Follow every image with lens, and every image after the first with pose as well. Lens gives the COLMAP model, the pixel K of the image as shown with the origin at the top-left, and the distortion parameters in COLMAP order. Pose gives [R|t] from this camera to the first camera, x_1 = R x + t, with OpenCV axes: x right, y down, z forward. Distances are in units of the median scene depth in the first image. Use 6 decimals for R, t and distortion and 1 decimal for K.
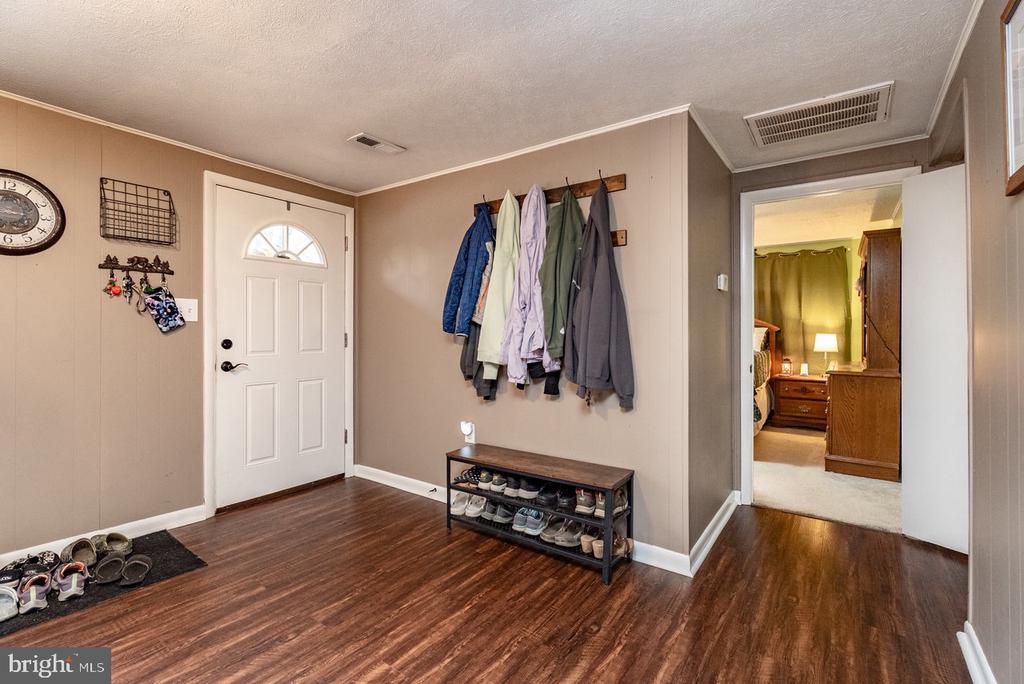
lens RADIAL K [[464.6, 0, 500.4], [0, 464.6, 331.2], [0, 0, 1]] dist [0.004524, -0.001292]
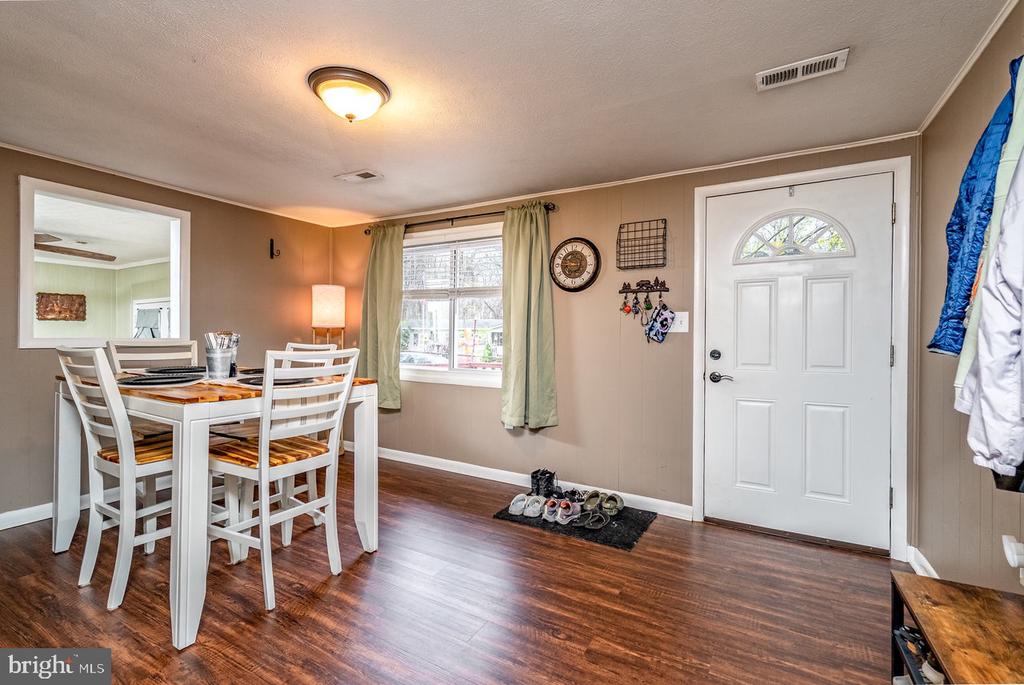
lens RADIAL K [[464.6, 0, 521.4], [0, 464.6, 335.1], [0, 0, 1]] dist [0.004524, -0.001292]
pose [[0.116971, -0.005451, -0.993120, 0.381846], [-0.004037, 0.999974, -0.005964, -0.006941], [0.993127, 0.004707, 0.116946, 0.520086]]
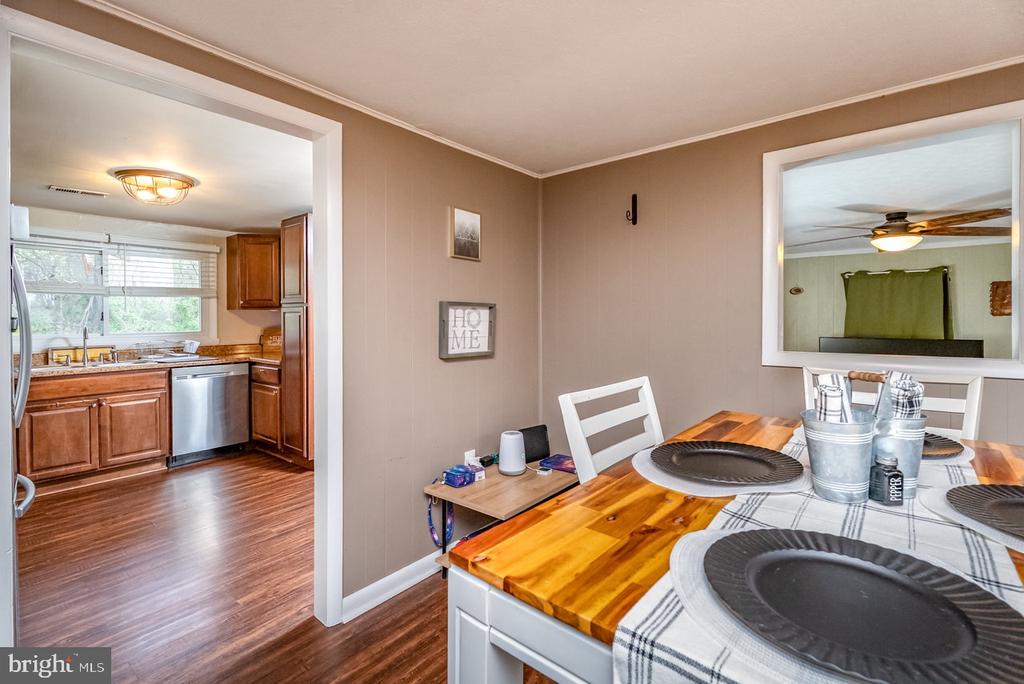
lens RADIAL K [[464.6, 0, 513.3], [0, 464.6, 324.0], [0, 0, 1]] dist [0.004524, -0.001292]
pose [[-0.998909, -0.004418, 0.046495, -0.370473], [-0.004204, 0.999980, 0.004714, -0.056090], [-0.046515, 0.004513, -0.998907, 0.397091]]
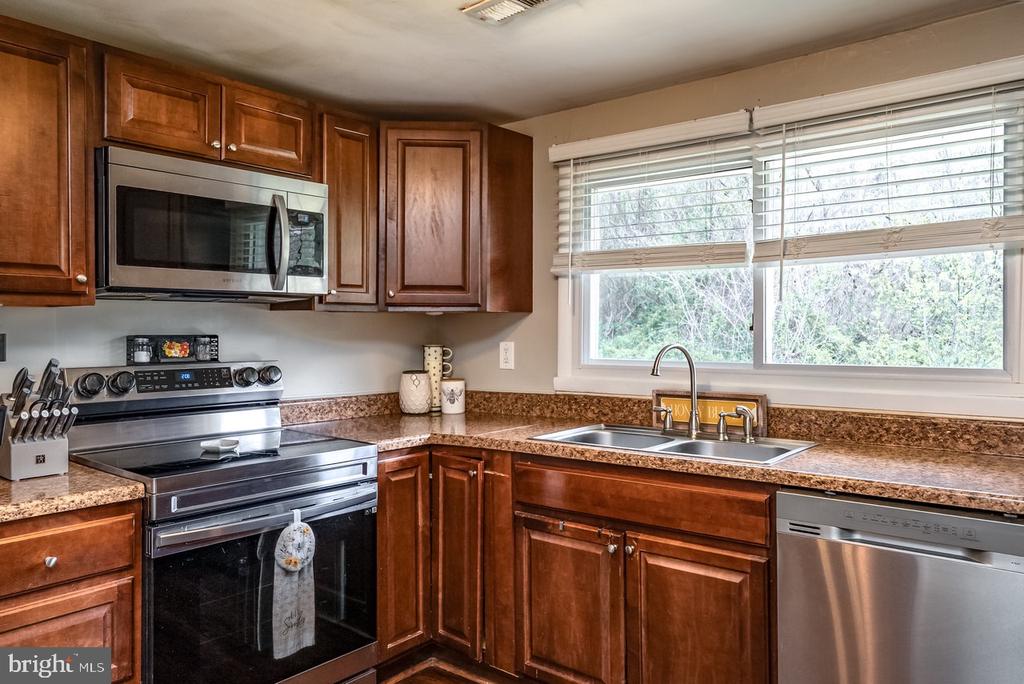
lens RADIAL K [[750.0, 0, 496.8], [0, 750.0, 331.0], [0, 0, 1]] dist [-0.013419, 0.024038]
pose [[0.064259, -0.006473, 0.997912, 0.059822], [-0.004940, 0.999965, 0.006805, -0.060418], [-0.997921, -0.005367, 0.064224, -0.845859]]
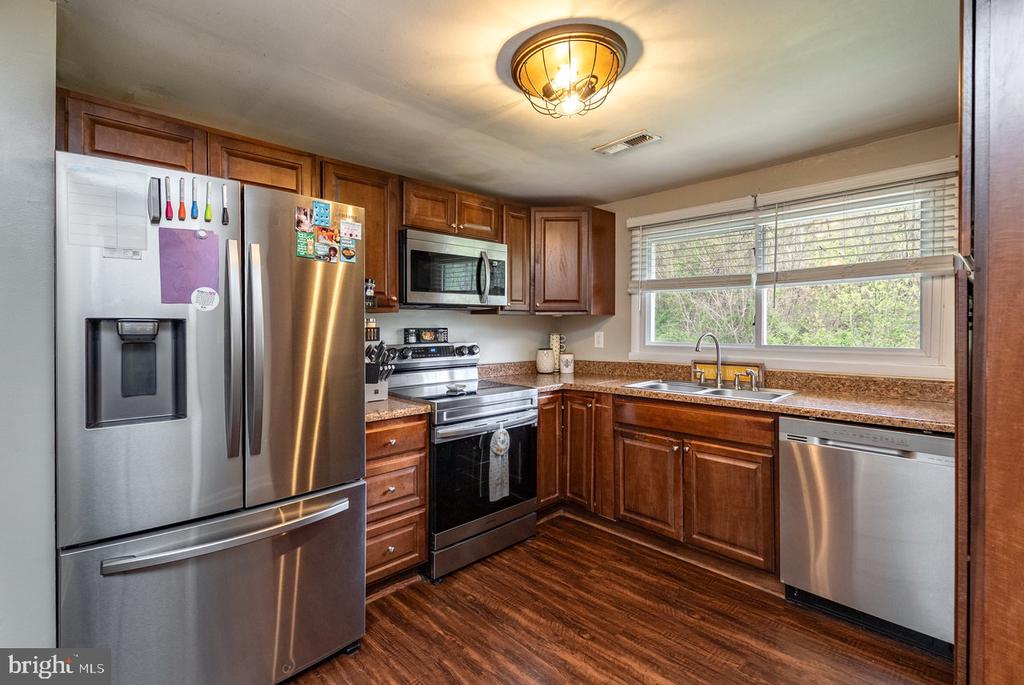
lens RADIAL K [[464.6, 0, 503.1], [0, 464.6, 328.5], [0, 0, 1]] dist [0.004524, -0.001292]
pose [[0.181820, -0.012589, 0.983251, -0.066578], [-0.003622, 0.999903, 0.013472, -0.060949], [-0.983325, -0.006010, 0.181756, -0.748683]]
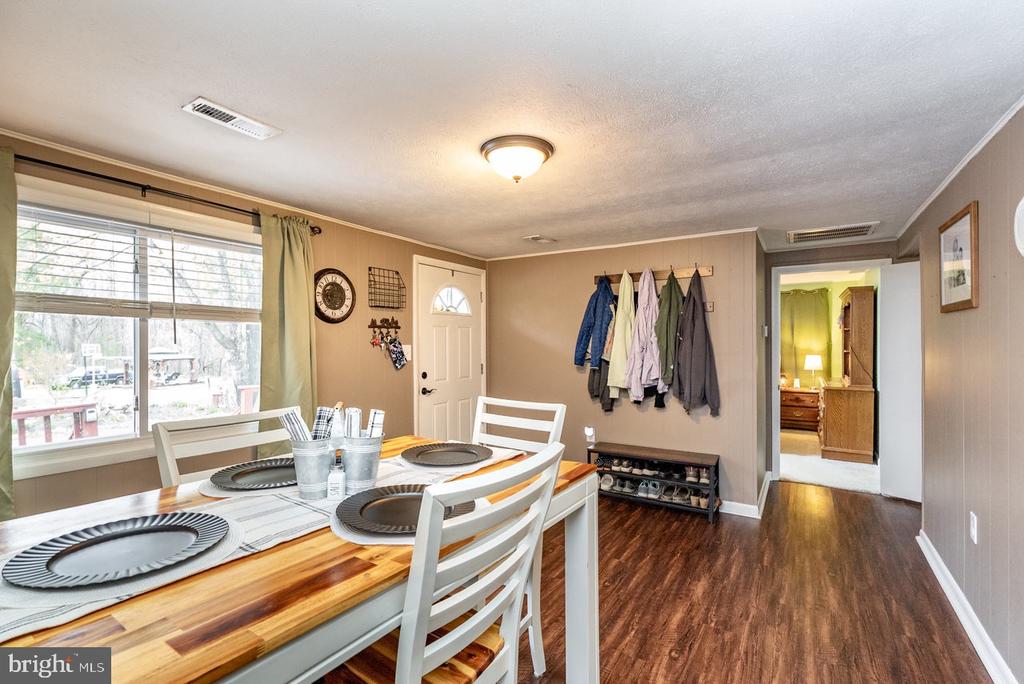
lens RADIAL K [[464.6, 0, 506.2], [0, 464.6, 336.2], [0, 0, 1]] dist [0.004524, -0.001292]
pose [[0.998106, -0.007940, 0.061000, -0.466253], [0.008933, 0.999832, -0.016030, -0.072986], [-0.060863, 0.016544, 0.998009, -0.472301]]
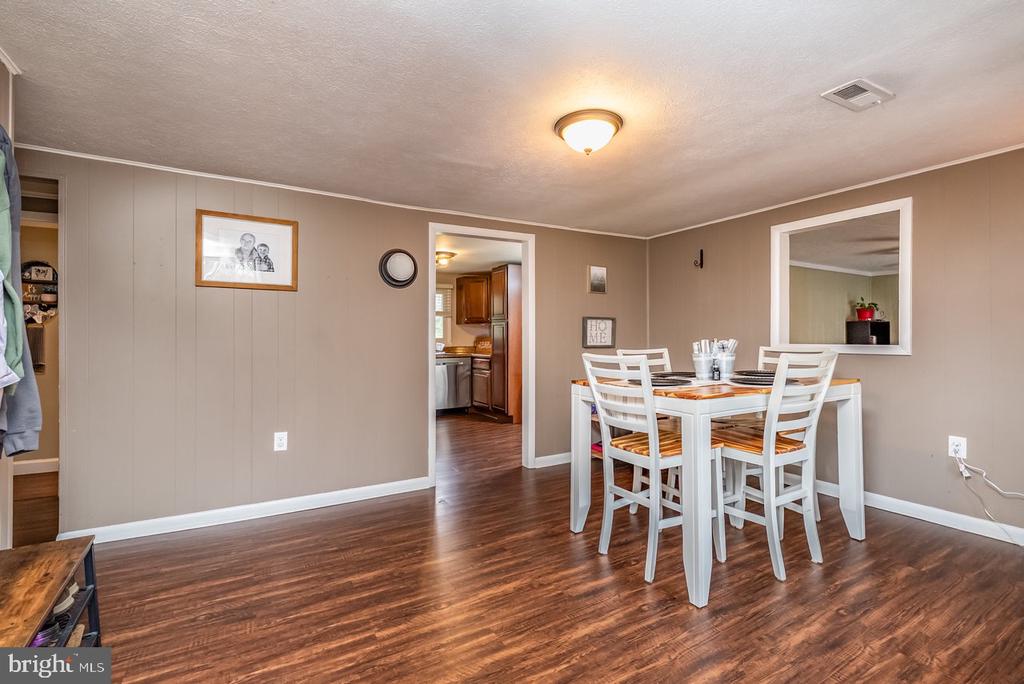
lens RADIAL K [[464.6, 0, 511.8], [0, 464.6, 339.7], [0, 0, 1]] dist [0.004524, -0.001292]
pose [[-0.921891, -0.005412, 0.387412, -0.608409], [-0.003916, 0.999982, 0.004650, -0.017661], [-0.387430, 0.002770, -0.921895, 1.175790]]
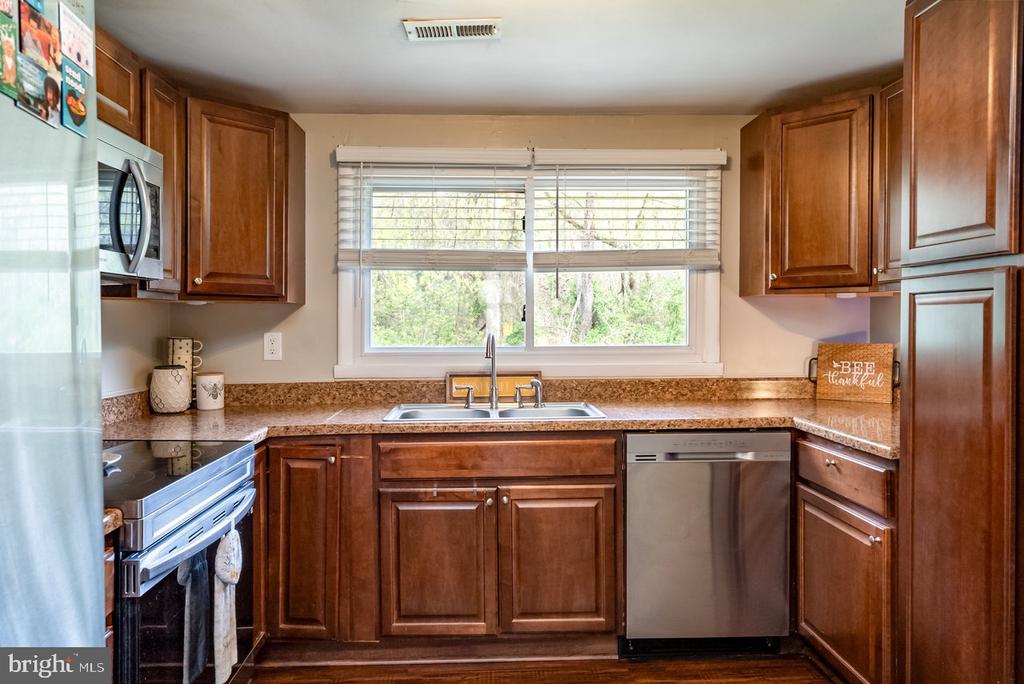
lens RADIAL K [[706.7, 0, 506.1], [0, 706.7, 333.7], [0, 0, 1]] dist [-0.016354, 0.025652]
pose [[-0.622625, -0.016111, 0.782354, 0.153974], [-0.006483, 0.999860, 0.015430, -0.052401], [-0.782493, 0.004535, -0.622642, -0.330756]]
